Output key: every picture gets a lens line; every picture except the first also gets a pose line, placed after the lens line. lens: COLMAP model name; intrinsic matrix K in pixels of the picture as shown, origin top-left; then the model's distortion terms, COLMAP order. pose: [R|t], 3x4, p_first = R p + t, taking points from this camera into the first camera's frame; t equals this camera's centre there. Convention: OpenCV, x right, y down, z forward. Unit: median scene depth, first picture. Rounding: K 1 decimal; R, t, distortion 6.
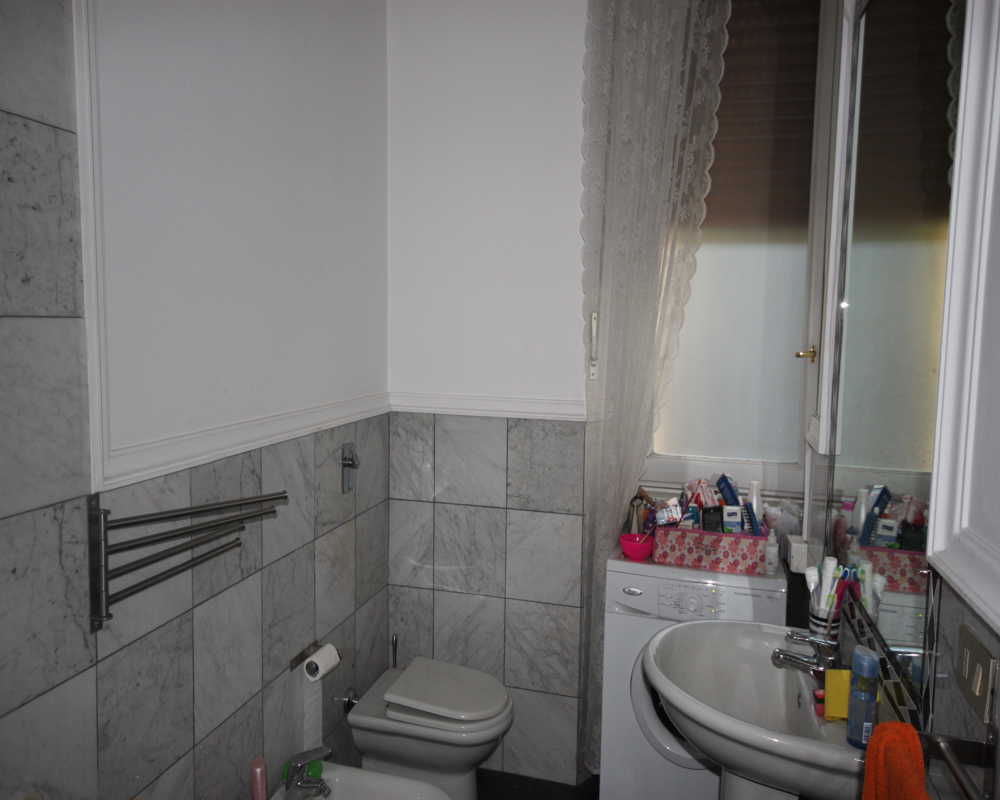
lens RADIAL K [[743.9, 0, 466.5], [0, 743.9, 389.1], [0, 0, 1]] dist [-0.003519, 0.028354]
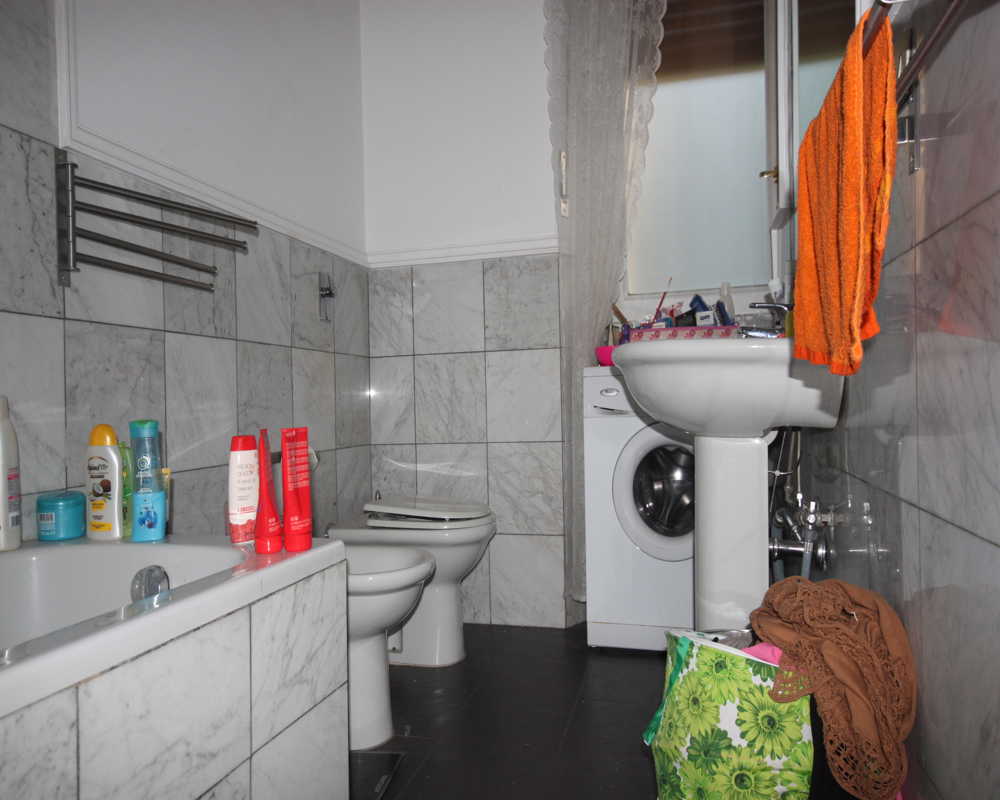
lens RADIAL K [[743.9, 0, 467.4], [0, 743.9, 422.5], [0, 0, 1]] dist [-0.003519, 0.028354]
pose [[0.999511, -0.031132, 0.003037, 0.026892], [0.031275, 0.996324, -0.079756, 0.383476], [-0.000543, 0.079812, 0.996810, 0.003112]]
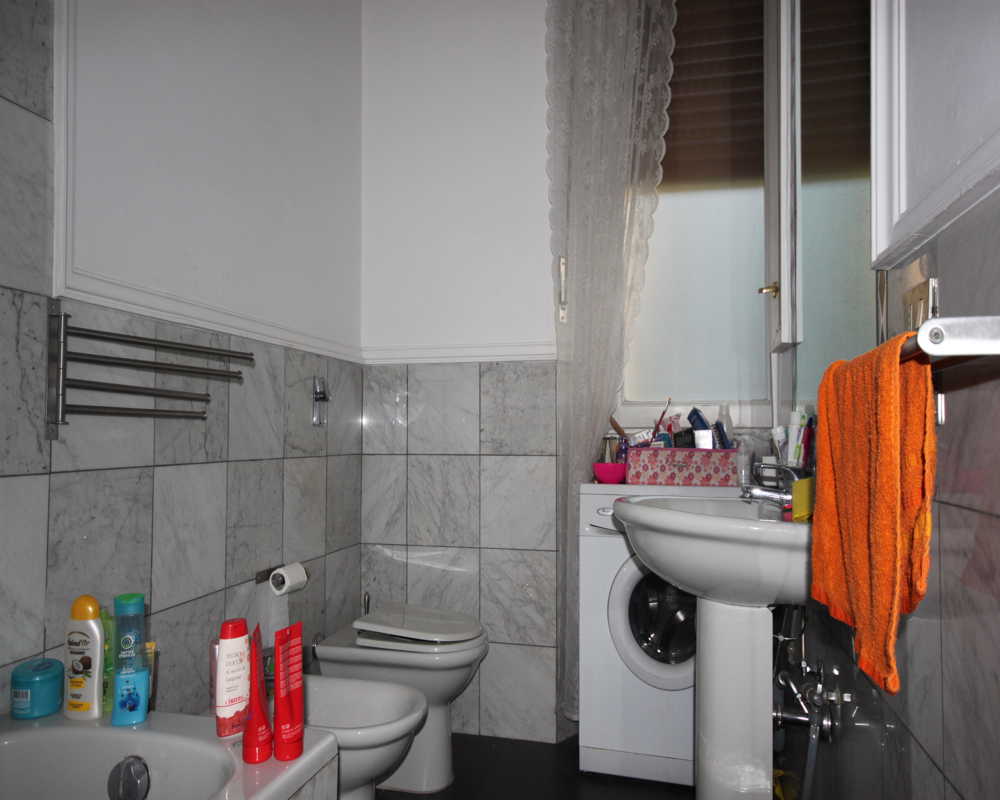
lens RADIAL K [[743.9, 0, 468.7], [0, 743.9, 427.0], [0, 0, 1]] dist [-0.003519, 0.028354]
pose [[0.999686, -0.007552, 0.023901, 0.017245], [0.010171, 0.993721, -0.111427, 0.267083], [-0.022909, 0.111635, 0.993485, 0.009881]]
